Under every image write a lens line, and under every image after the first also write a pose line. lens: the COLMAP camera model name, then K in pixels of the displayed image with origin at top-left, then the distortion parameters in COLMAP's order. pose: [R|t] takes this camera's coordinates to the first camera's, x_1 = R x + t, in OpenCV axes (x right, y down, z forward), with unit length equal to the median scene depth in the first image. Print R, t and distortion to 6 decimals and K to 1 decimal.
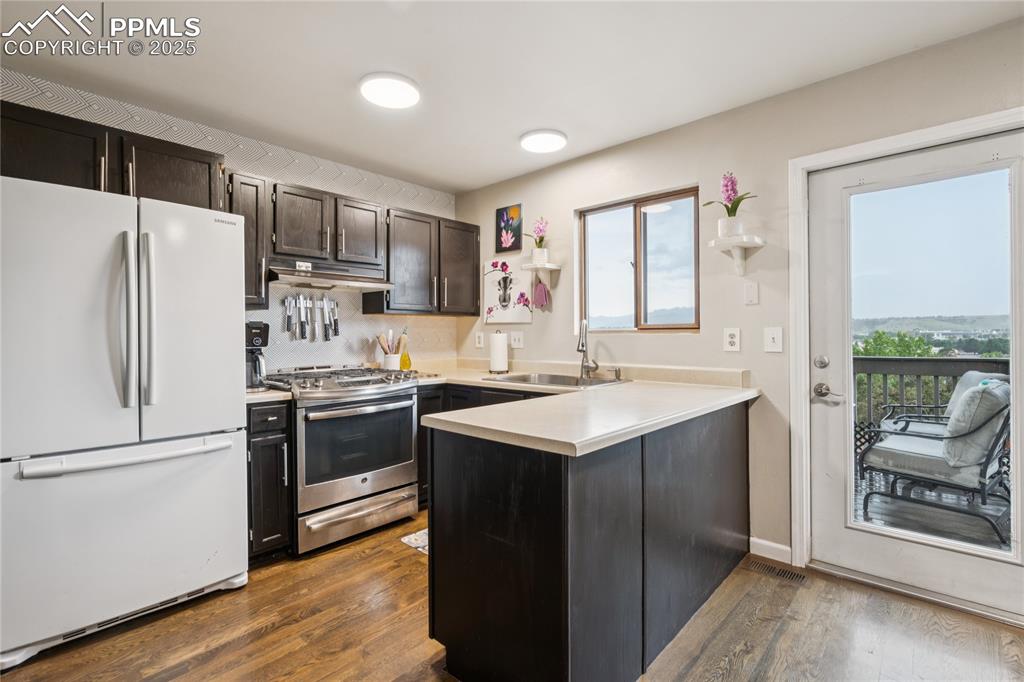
lens RADIAL K [[469.3, 0, 511.7], [0, 469.3, 341.2], [0, 0, 1]] dist [-0.003285, 0.001046]
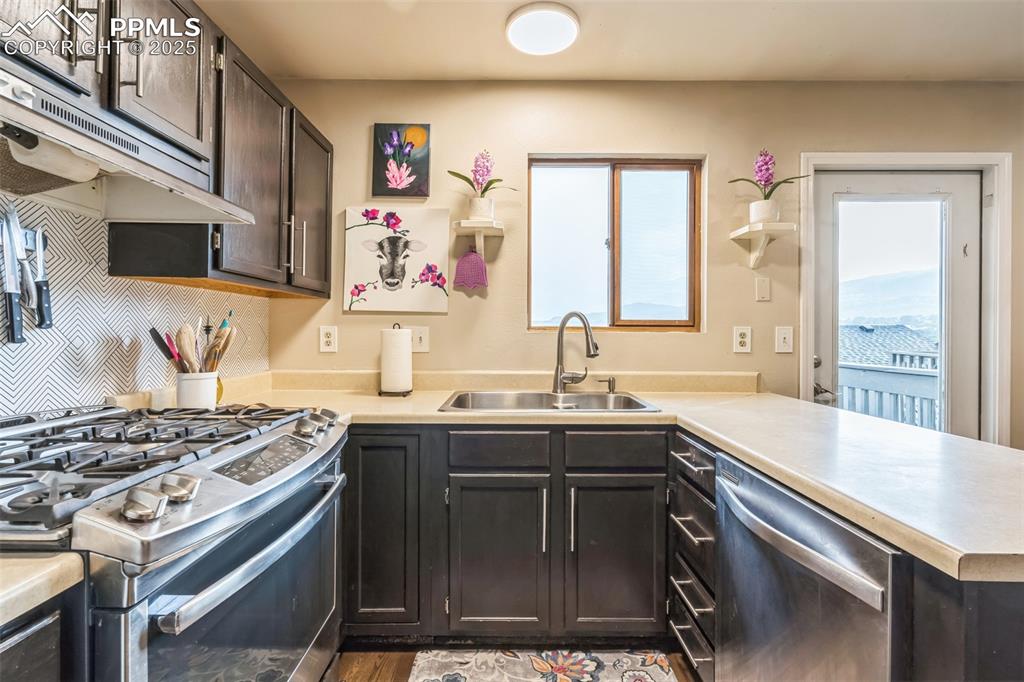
lens RADIAL K [[469.3, 0, 513.5], [0, 469.3, 336.5], [0, 0, 1]] dist [-0.003285, 0.001046]
pose [[0.736983, 0.003670, 0.675902, -0.335602], [0.000794, 0.999980, -0.006296, -0.002640], [-0.675911, 0.005176, 0.736965, 0.473791]]
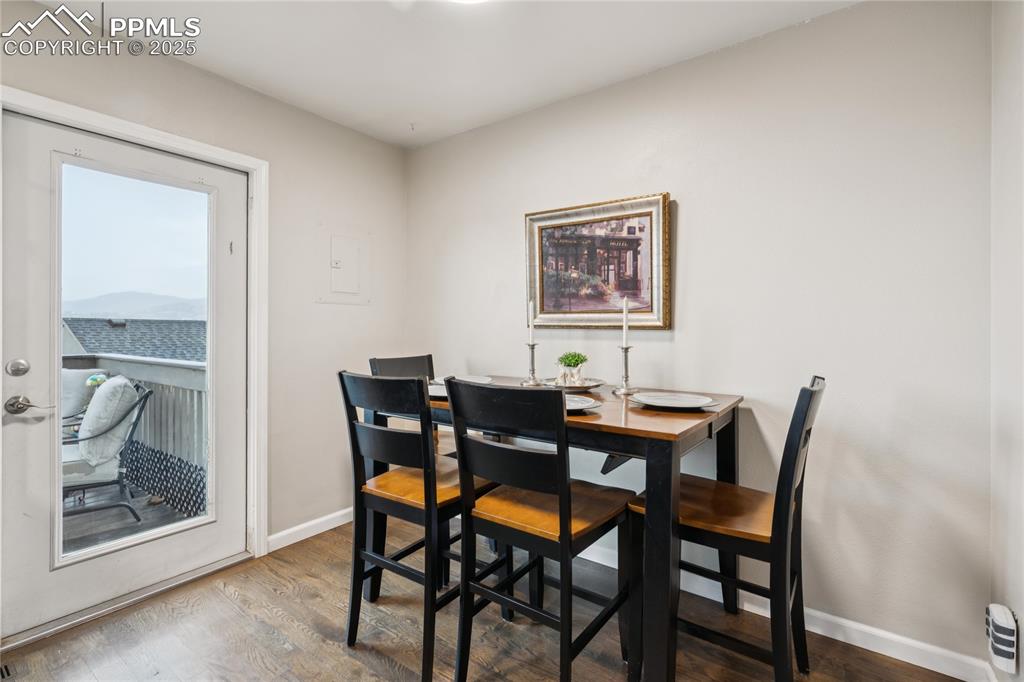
lens RADIAL K [[469.3, 0, 515.3], [0, 469.3, 331.6], [0, 0, 1]] dist [-0.003285, 0.001046]
pose [[-0.110027, 0.005657, 0.993913, -0.119697], [0.009411, 0.999945, -0.004649, -0.001865], [-0.993884, 0.008843, -0.110074, 0.194564]]
